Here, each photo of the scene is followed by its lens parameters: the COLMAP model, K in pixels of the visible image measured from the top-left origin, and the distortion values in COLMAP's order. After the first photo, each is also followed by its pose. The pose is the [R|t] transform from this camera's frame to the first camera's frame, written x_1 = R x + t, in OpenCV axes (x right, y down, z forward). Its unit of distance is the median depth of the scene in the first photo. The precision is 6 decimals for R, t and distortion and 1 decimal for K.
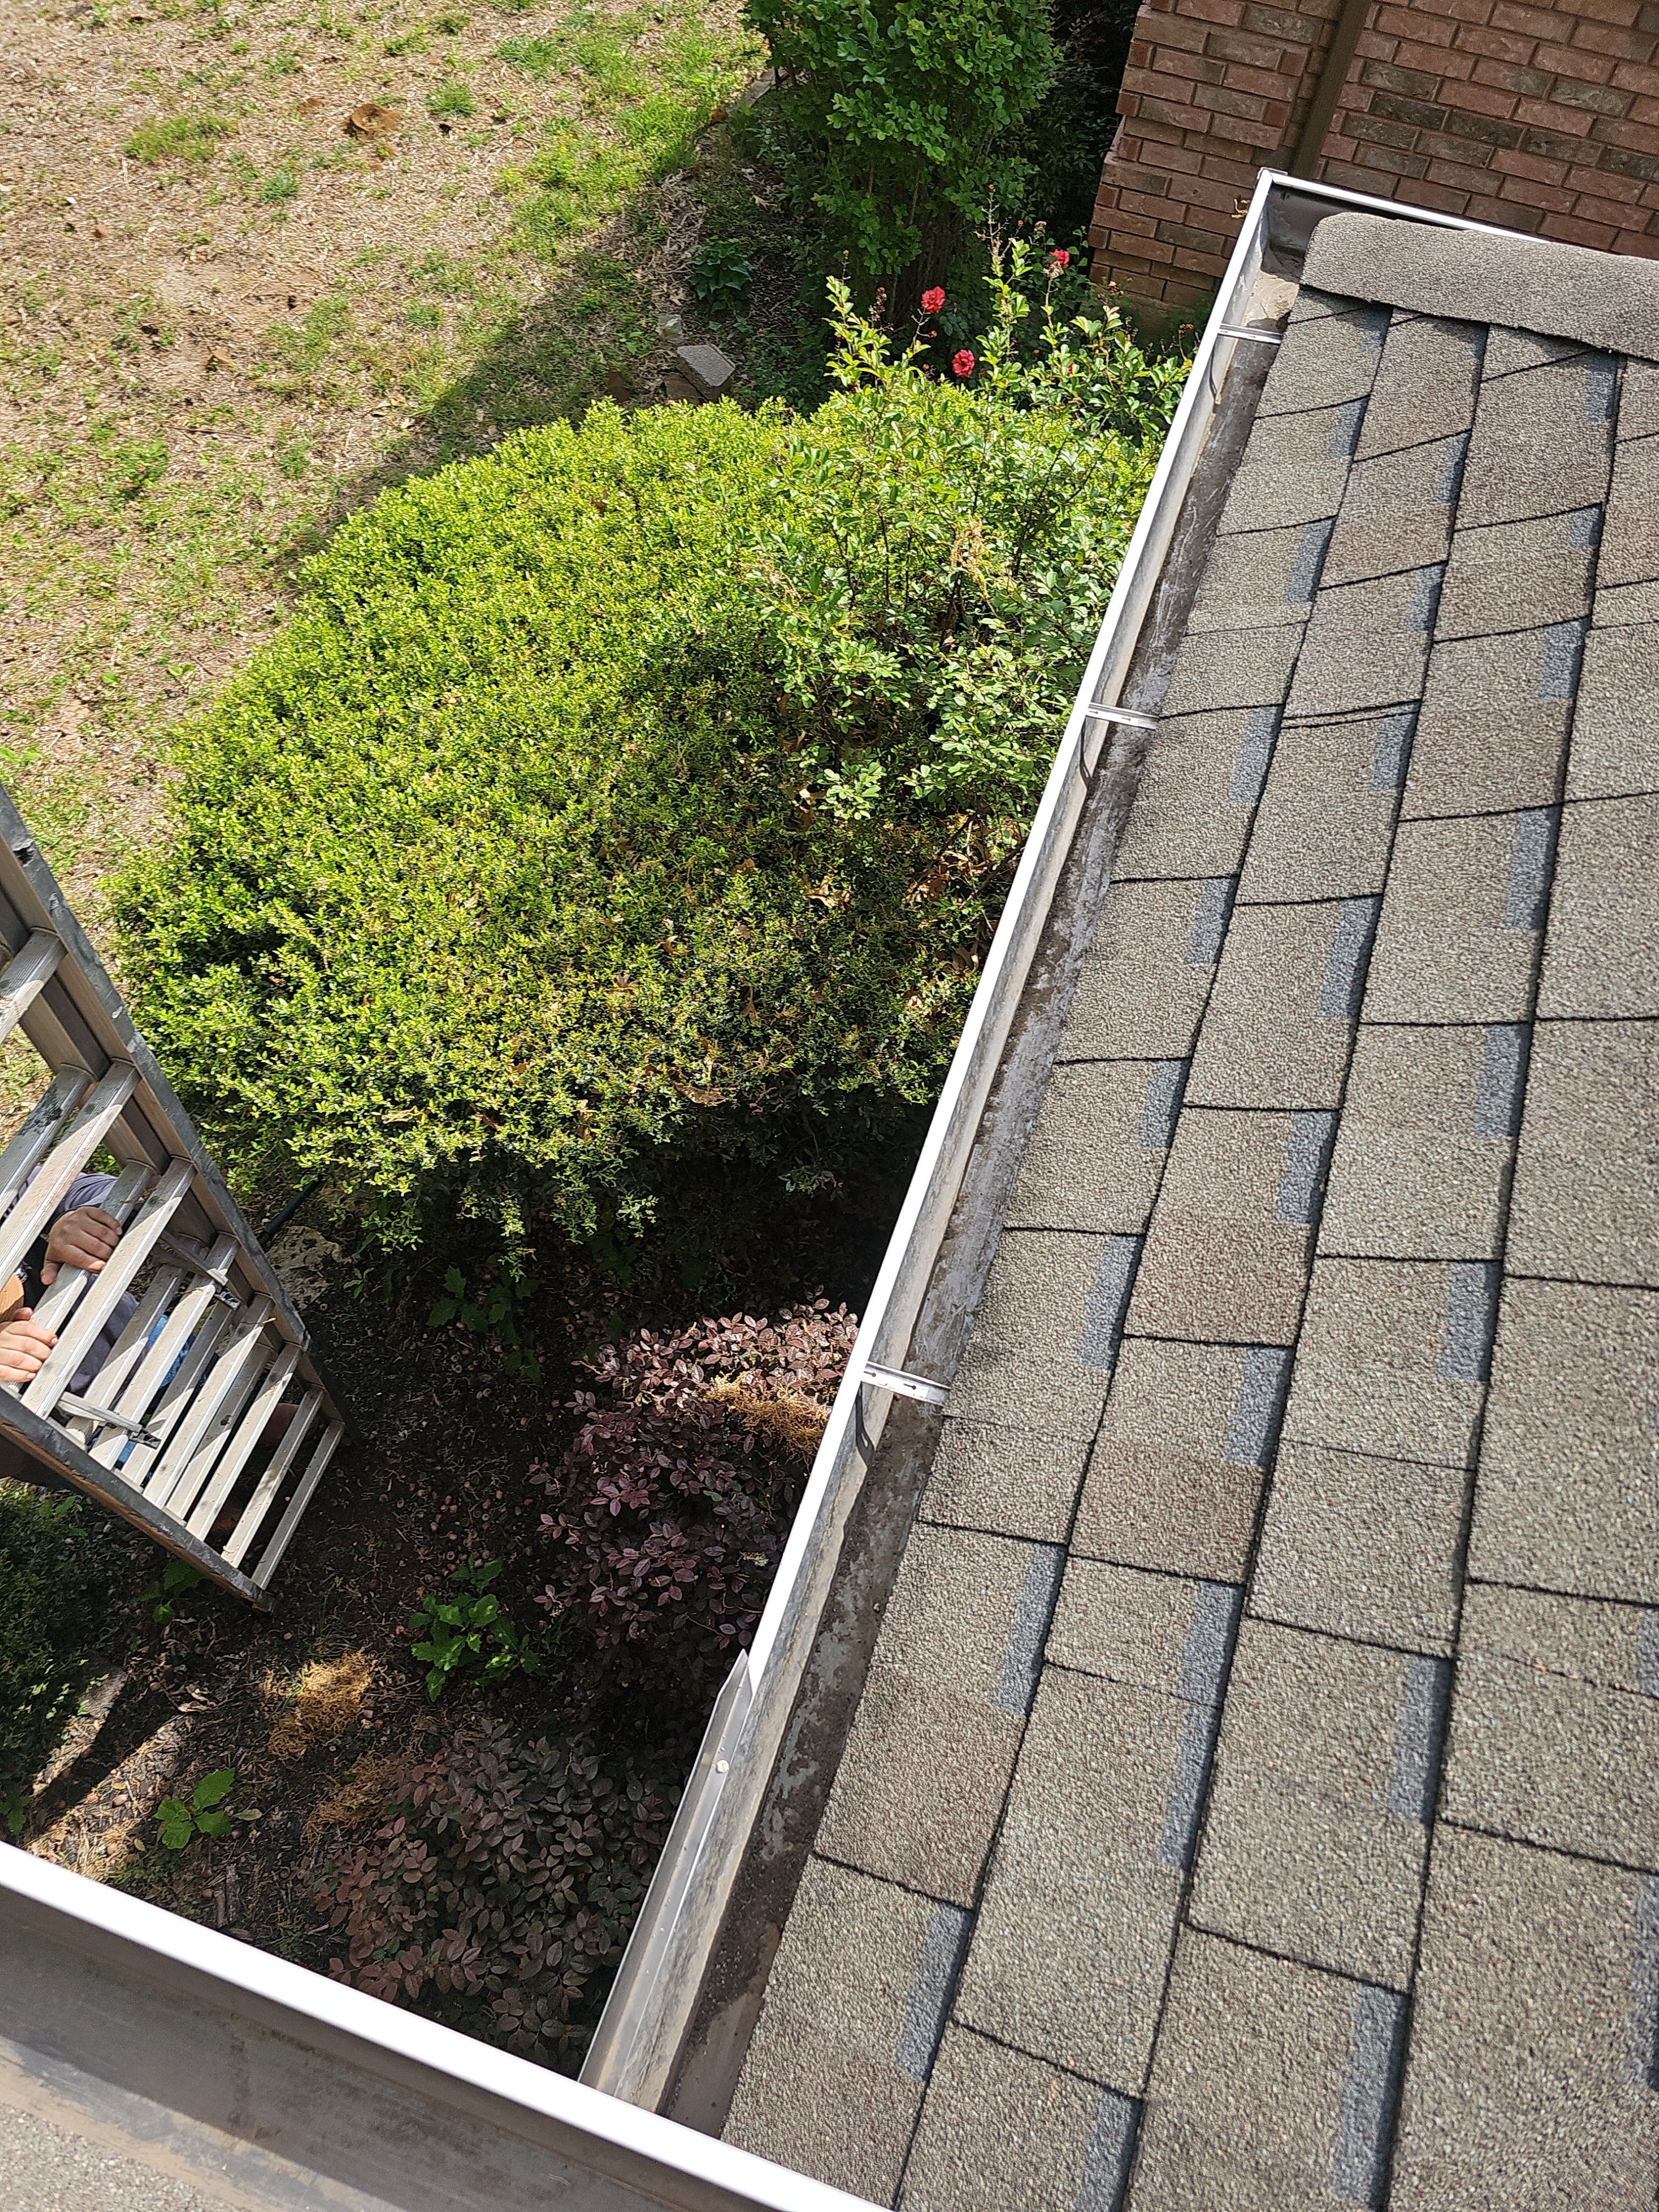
lens RADIAL K [[1433.0, 0, 822.6], [0, 1433.0, 1107.5], [0, 0, 1]] dist [0.040342, -0.032935]
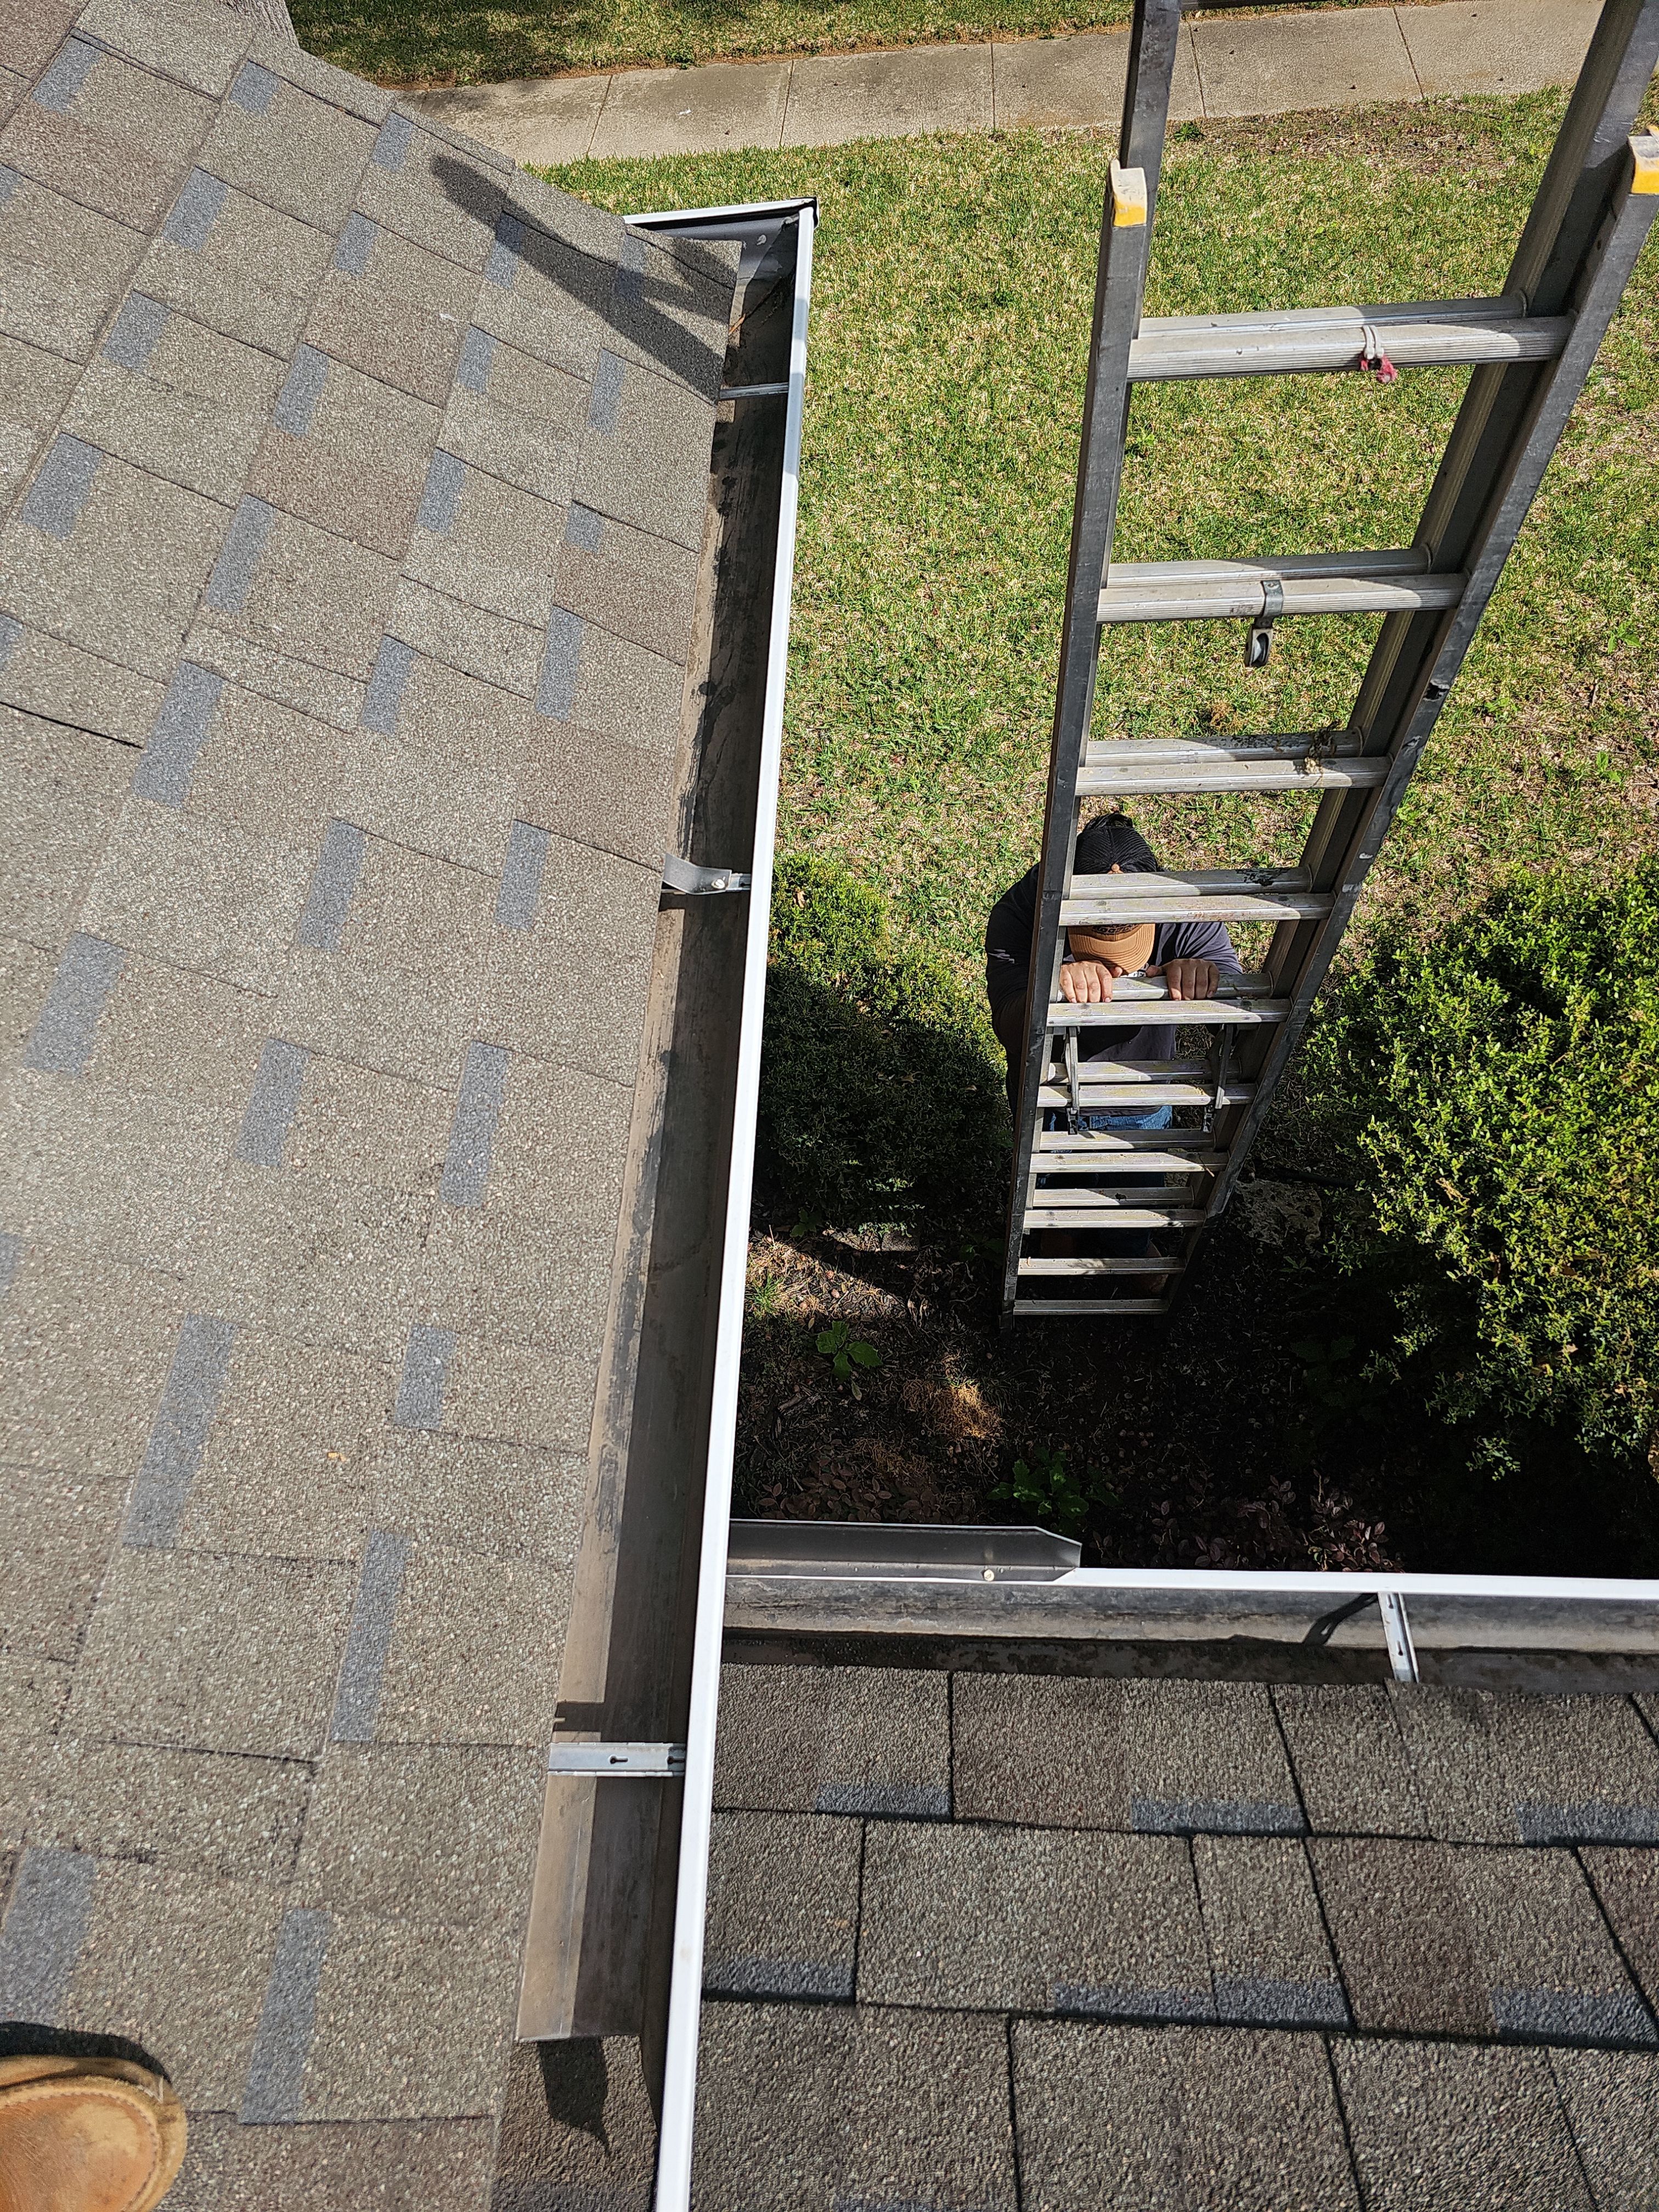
lens RADIAL K [[1433.0, 0, 831.6], [0, 1433.0, 1112.1], [0, 0, 1]] dist [0.040342, -0.032935]
pose [[0.288329, 0.778965, -0.556849, 0.097961], [-0.795339, 0.518662, 0.313729, 0.005522], [0.533200, 0.352426, 0.769086, -0.023560]]
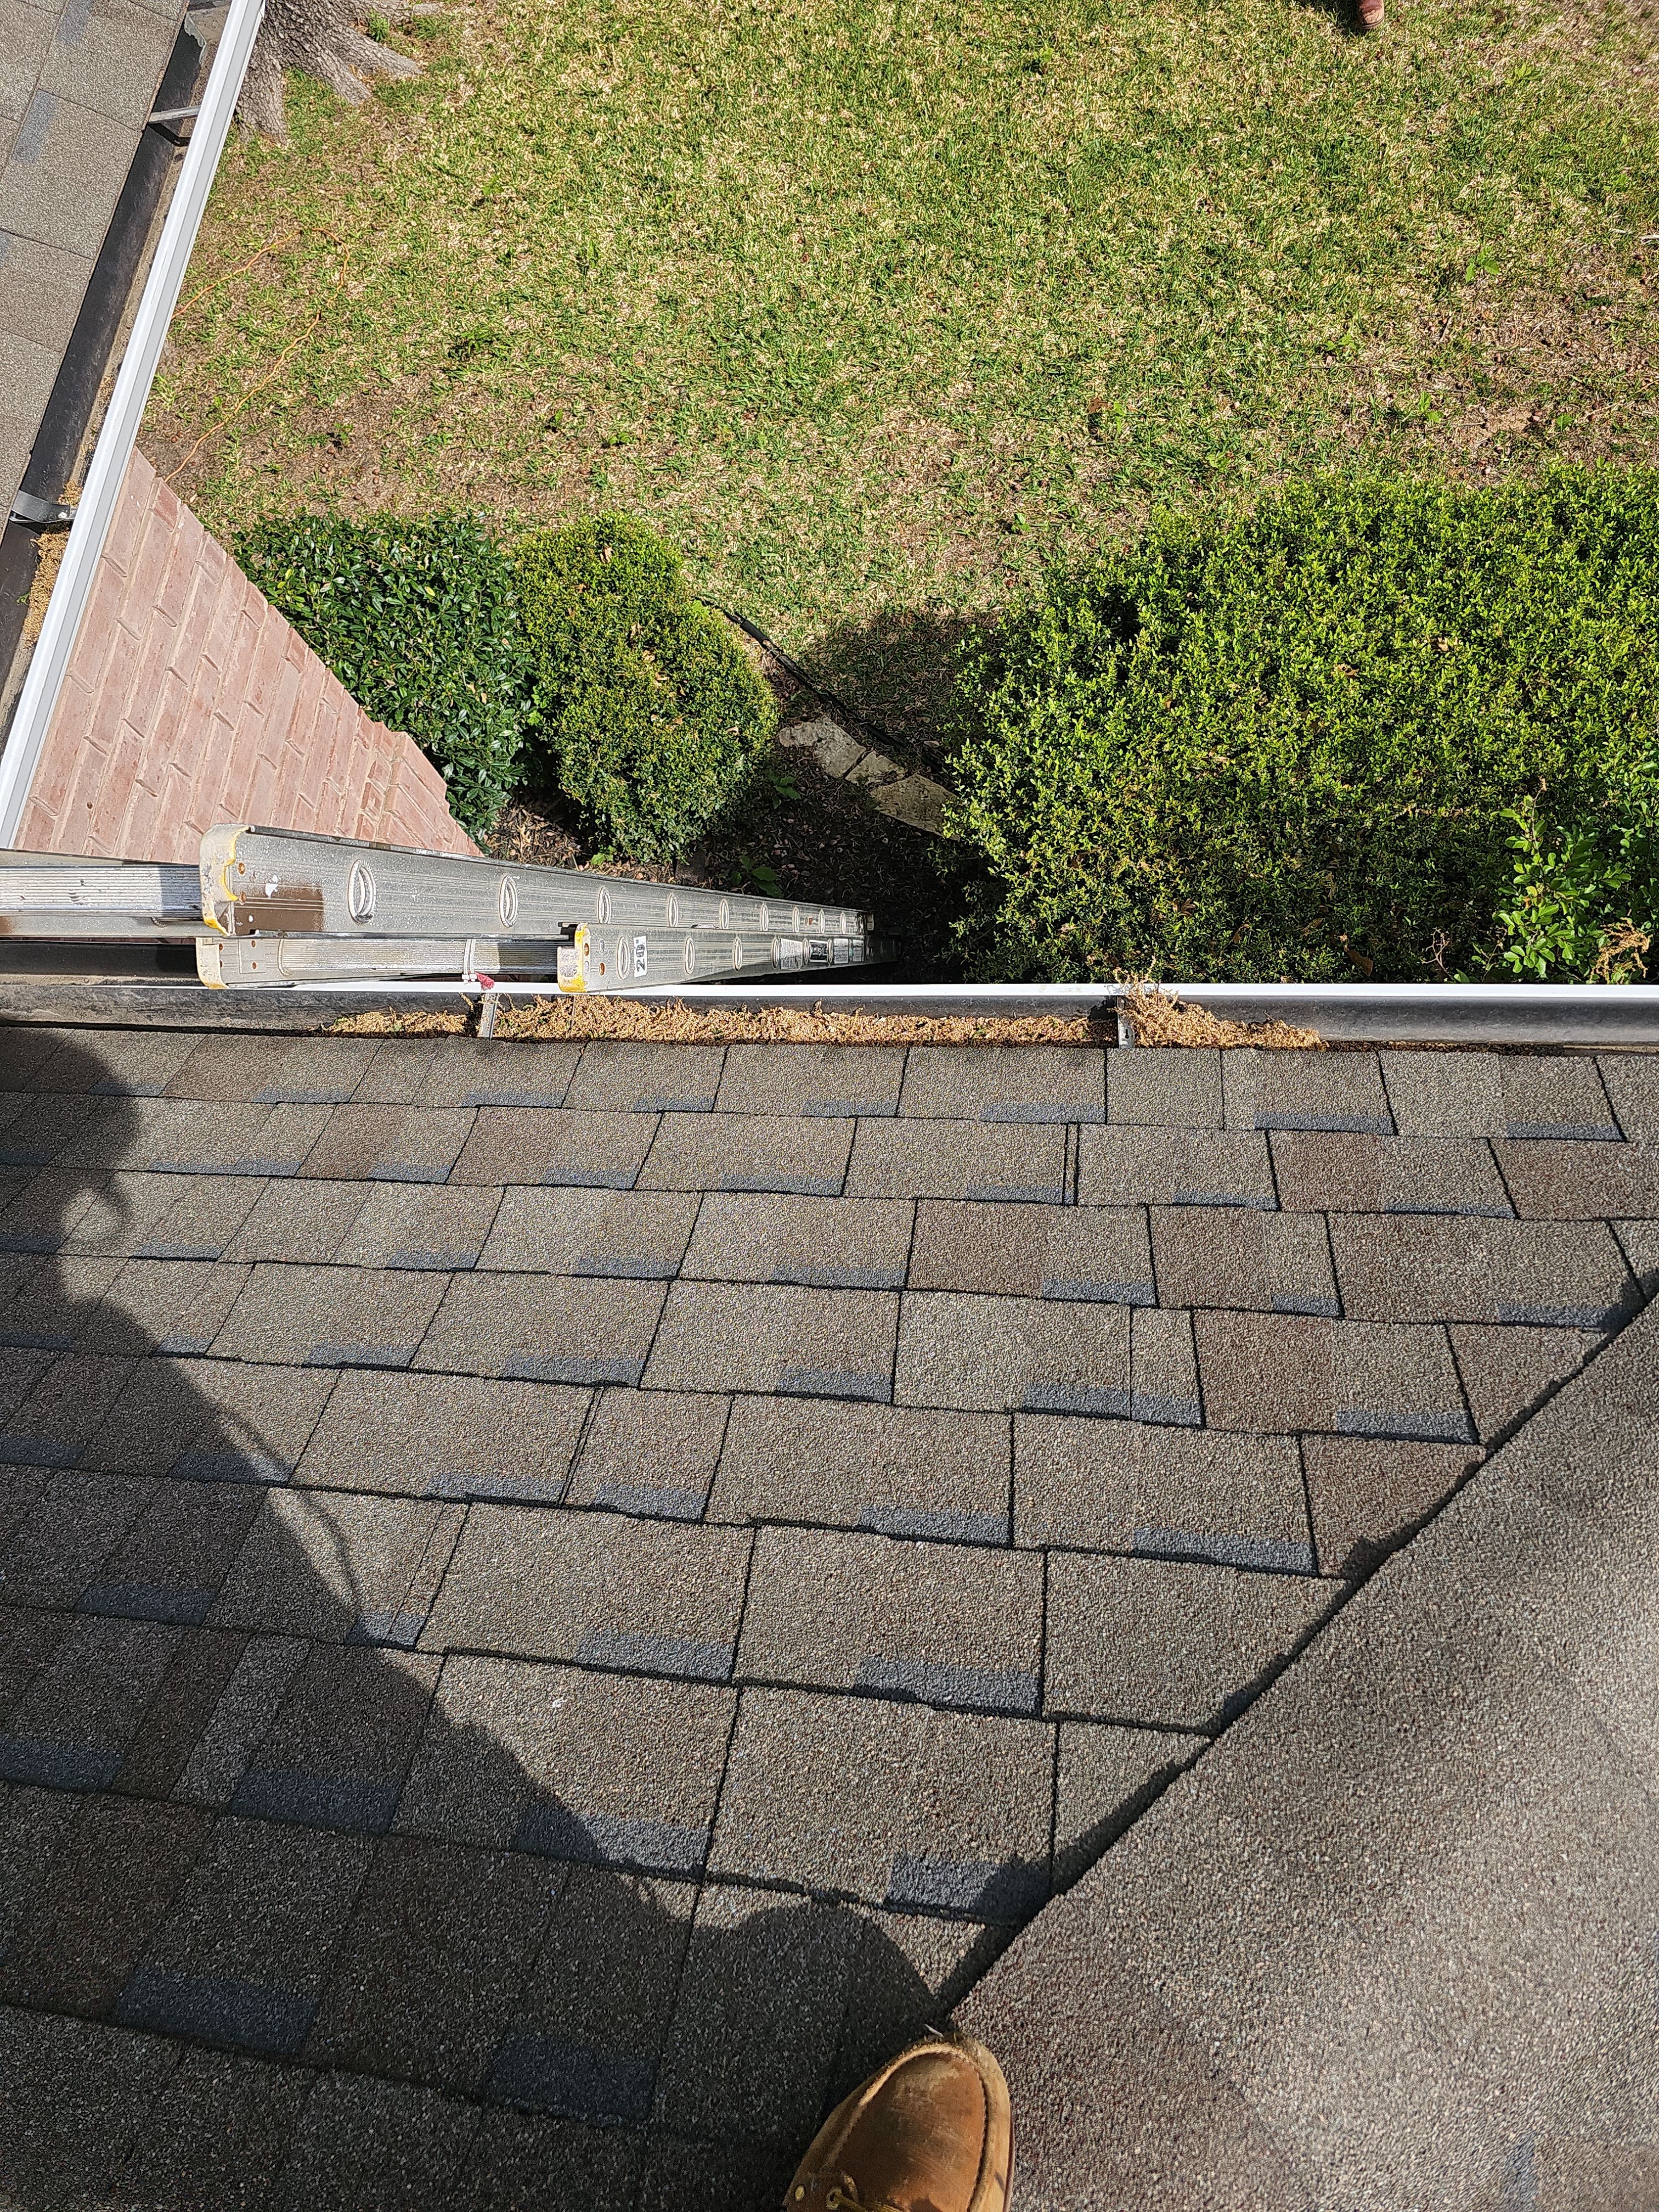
lens RADIAL K [[1433.0, 0, 816.2], [0, 1433.0, 1096.1], [0, 0, 1]] dist [0.040342, -0.032935]
pose [[0.221561, 0.880819, -0.418413, 0.388576], [-0.758049, 0.425482, 0.494294, -0.361411], [0.613410, 0.207662, 0.761974, 0.042470]]
